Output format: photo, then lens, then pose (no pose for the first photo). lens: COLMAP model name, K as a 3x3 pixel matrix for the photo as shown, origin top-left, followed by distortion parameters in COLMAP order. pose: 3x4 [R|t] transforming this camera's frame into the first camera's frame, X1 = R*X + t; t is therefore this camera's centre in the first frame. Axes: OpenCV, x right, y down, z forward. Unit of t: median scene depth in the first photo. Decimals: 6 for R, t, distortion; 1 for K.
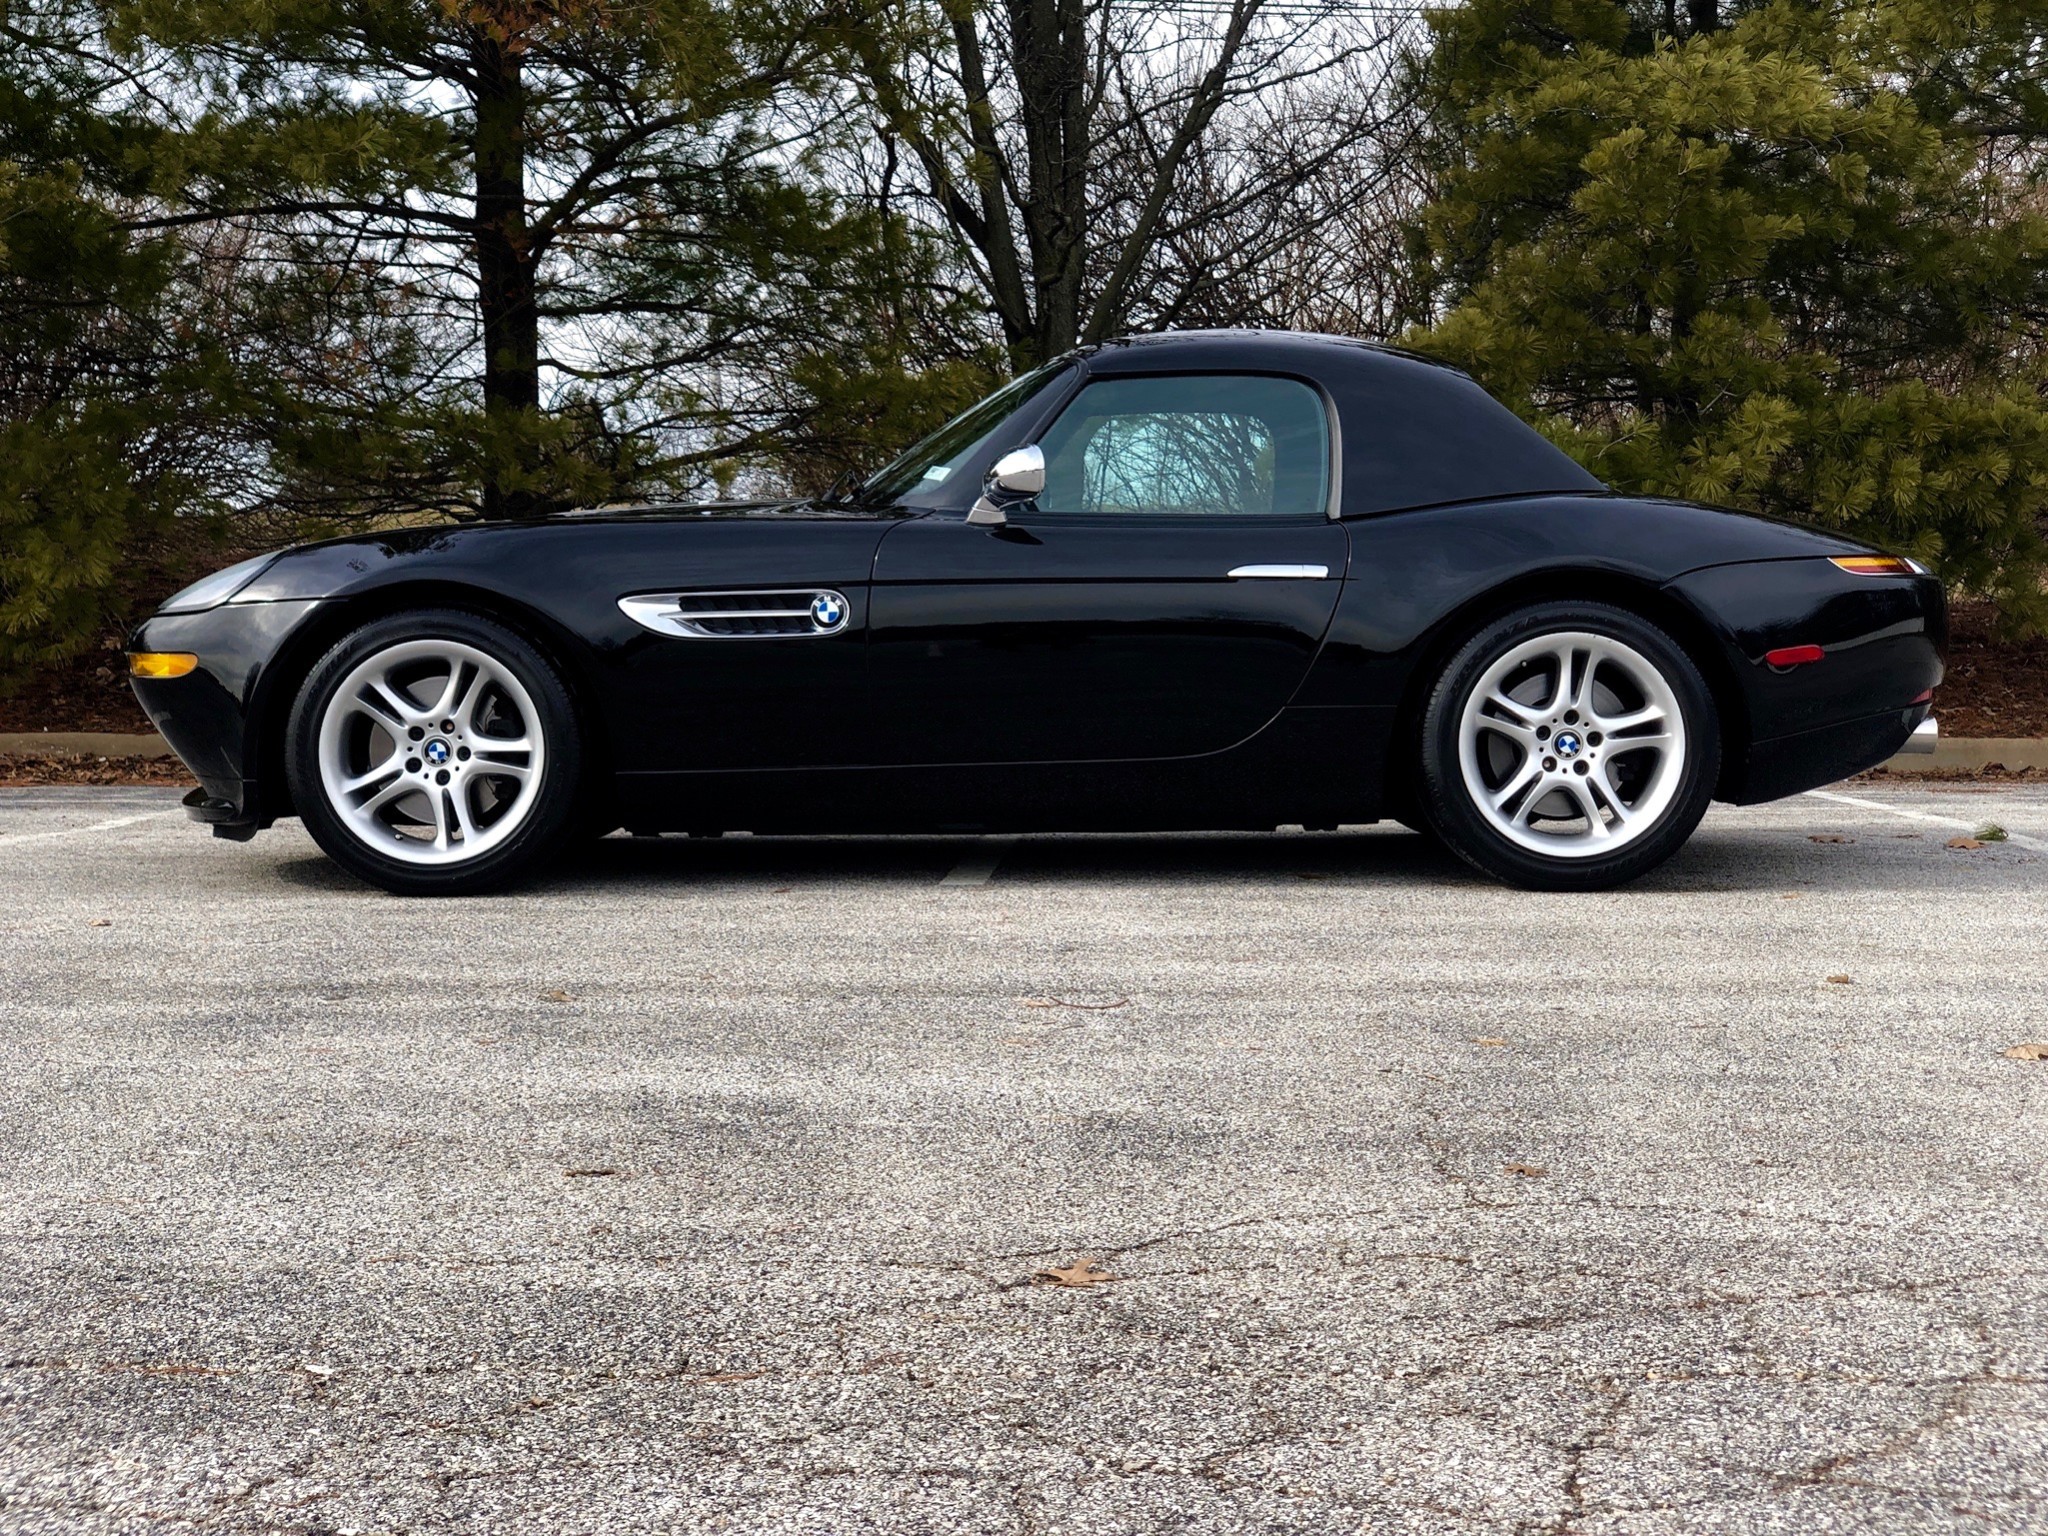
lens RADIAL K [[3487.8, 0, 1014.5], [0, 3487.8, 712.9], [0, 0, 1]] dist [0.221221, -1.041295]
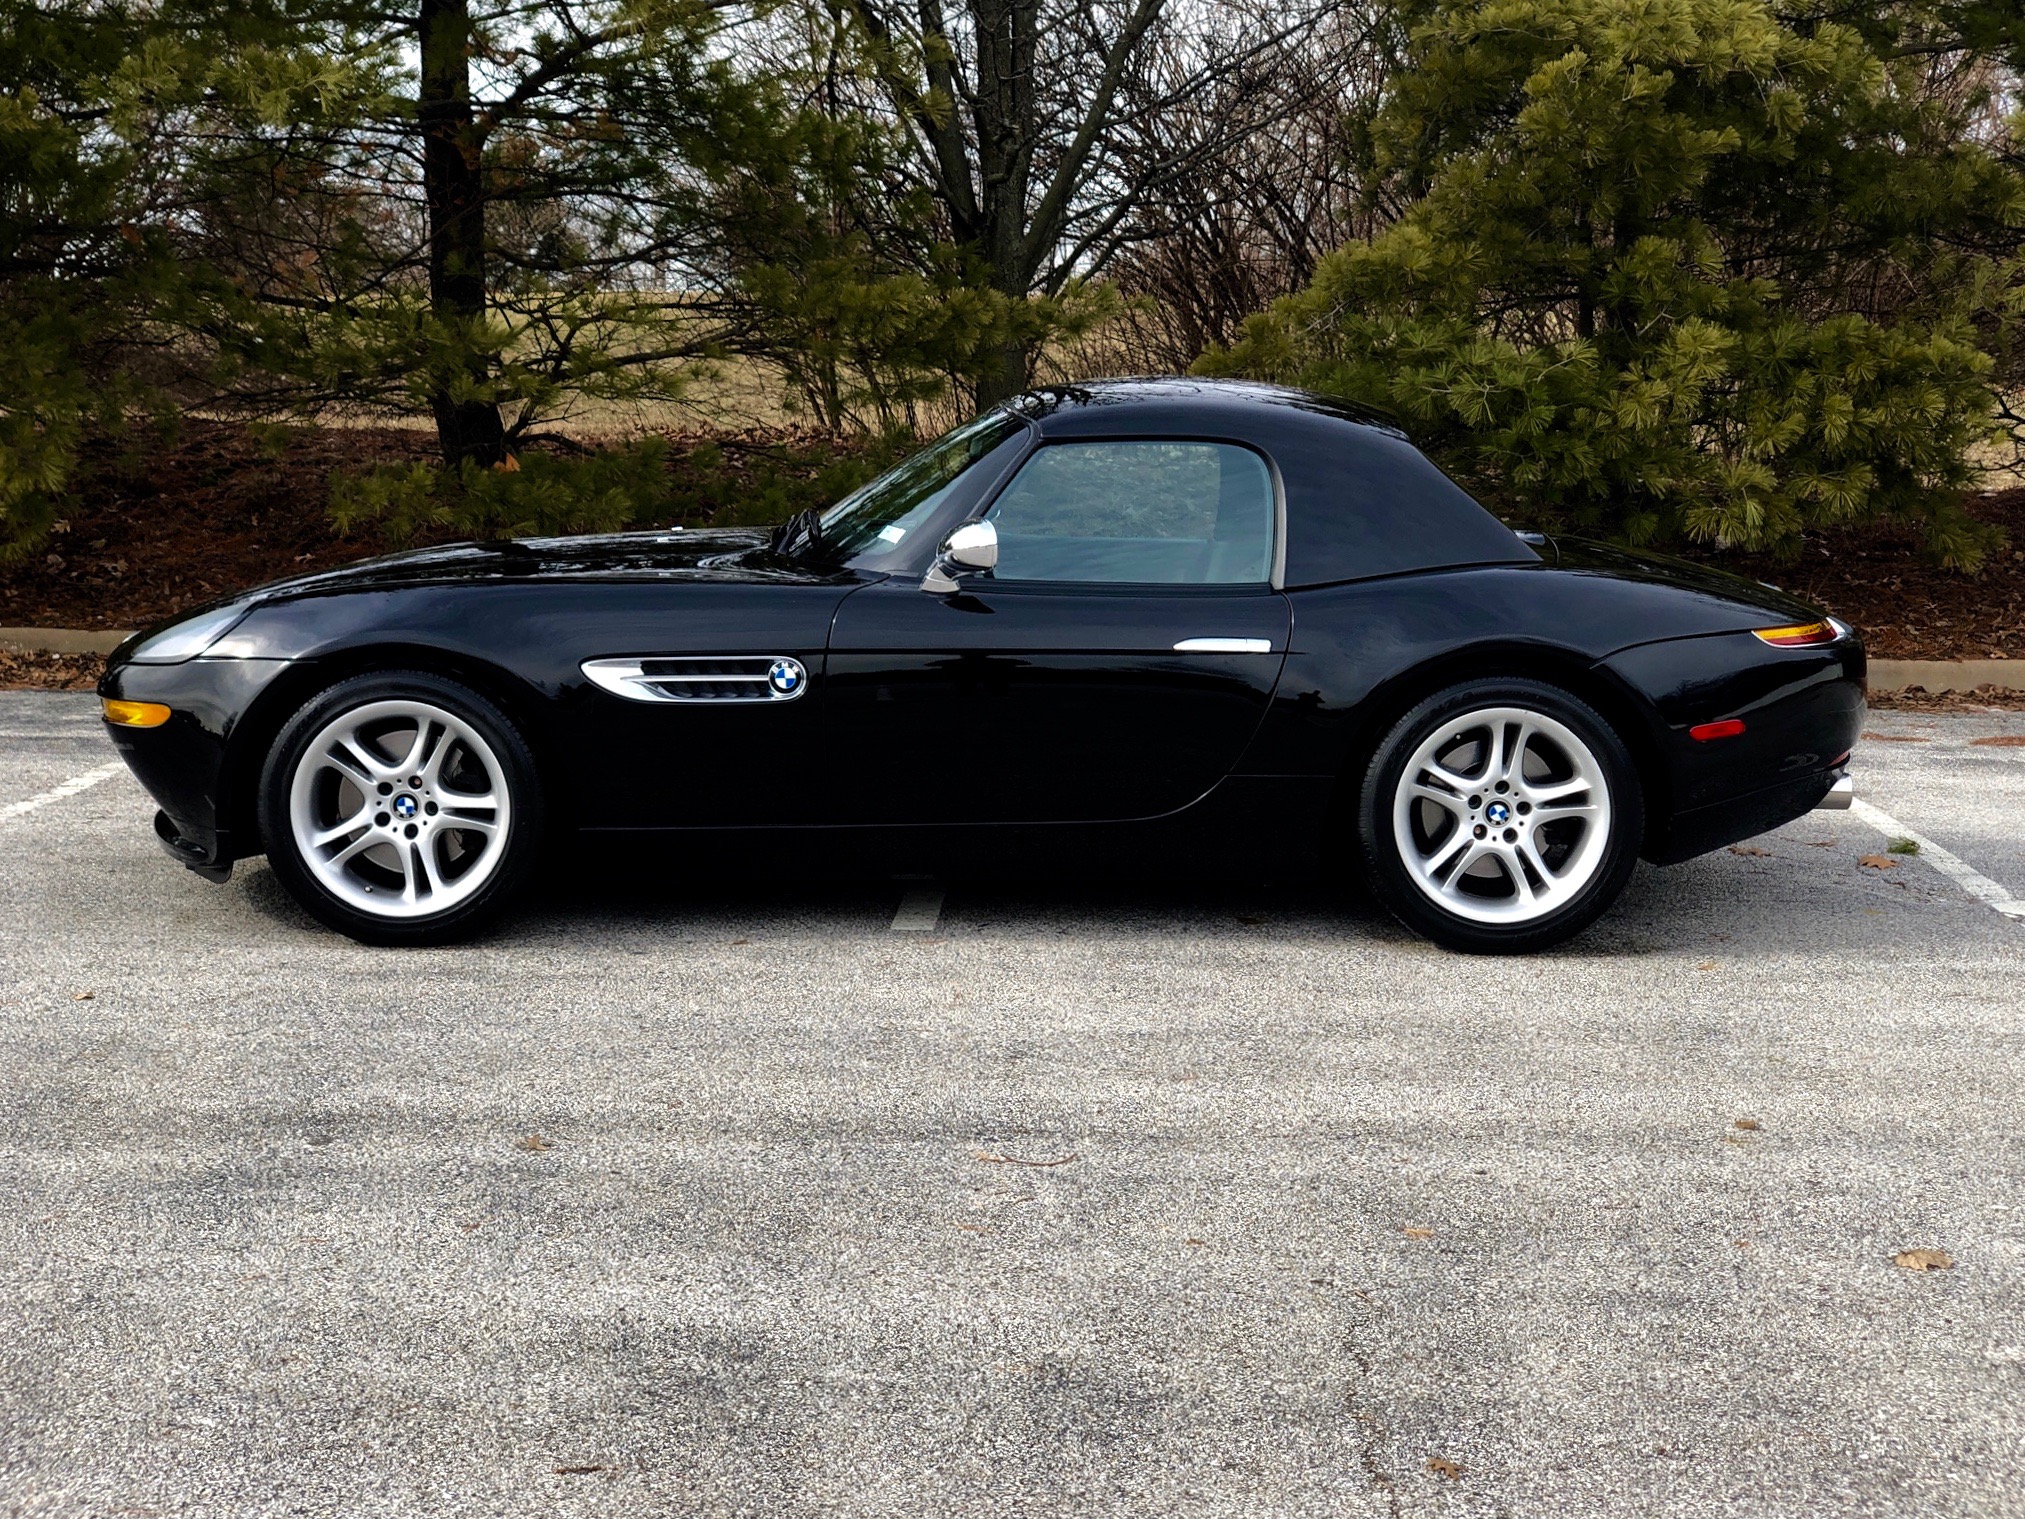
lens RADIAL K [[3495.7, 0, 1012.5], [0, 3495.7, 759.5], [0, 0, 1]] dist [0.210685, -1.049576]
pose [[0.999789, 0.009026, 0.018464, -0.005390], [-0.010676, 0.995768, 0.091276, -0.100161], [-0.017562, -0.091454, 0.995654, -0.031627]]
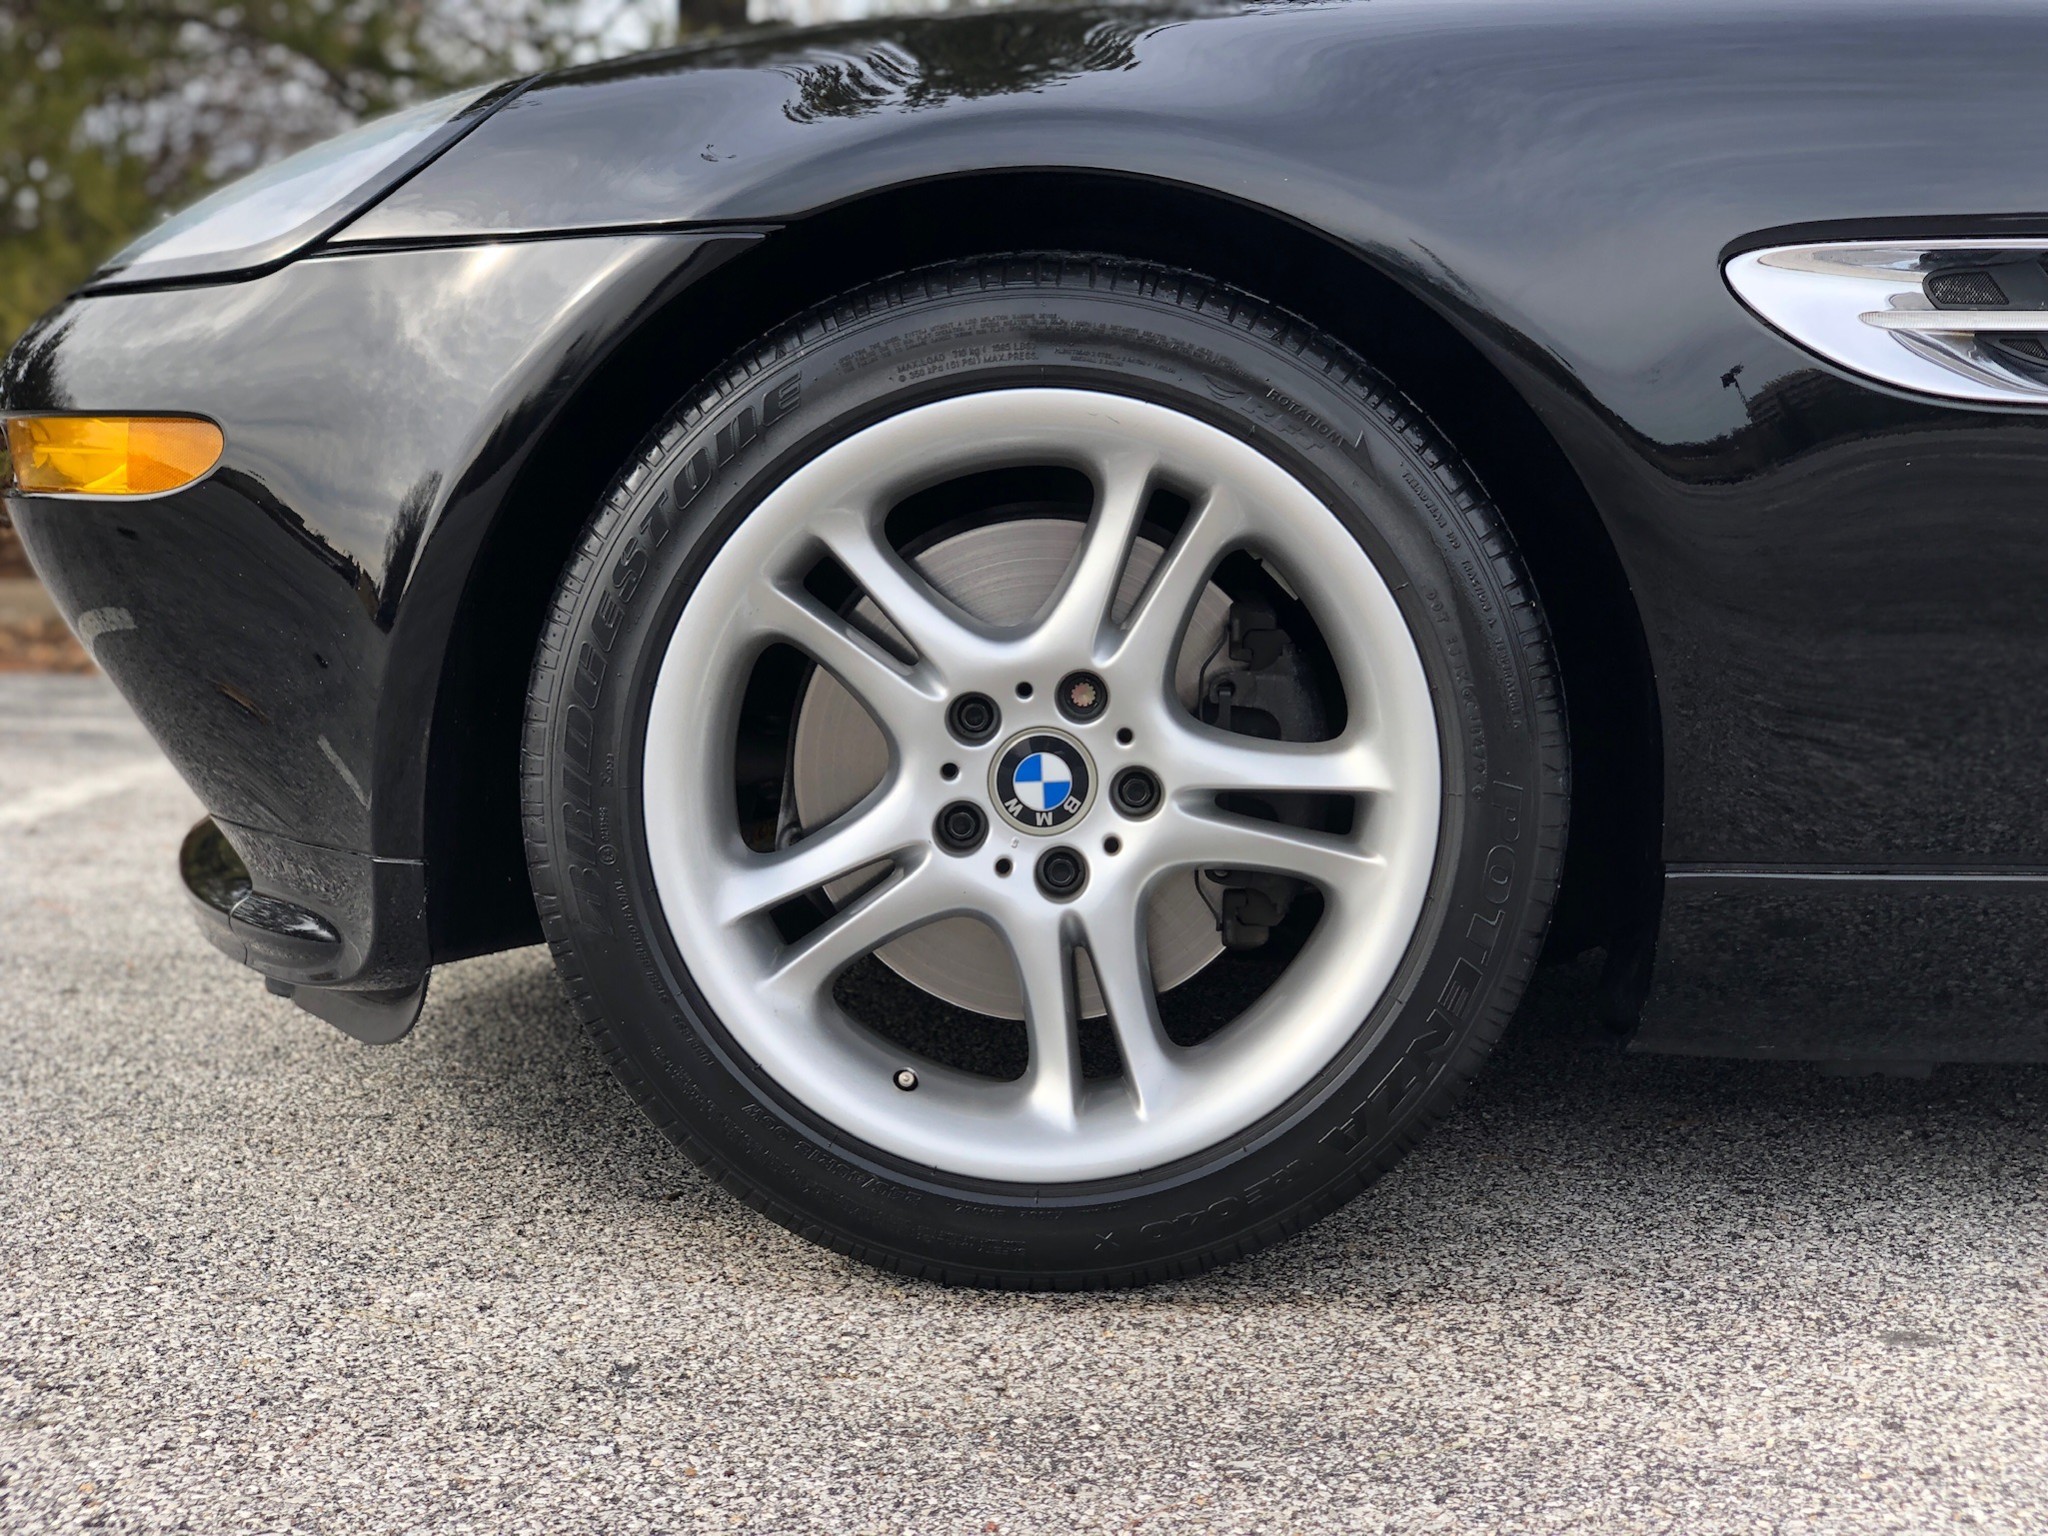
lens RADIAL K [[3535.4, 0, 1024.0], [0, 3535.4, 768.0], [0, 0, 1]] dist [0.210685, -1.049576]
pose [[0.999662, 0.024649, -0.008283, -0.165835], [-0.024098, 0.997847, 0.060997, -0.007989], [0.009769, -0.060777, 0.998104, 0.718043]]
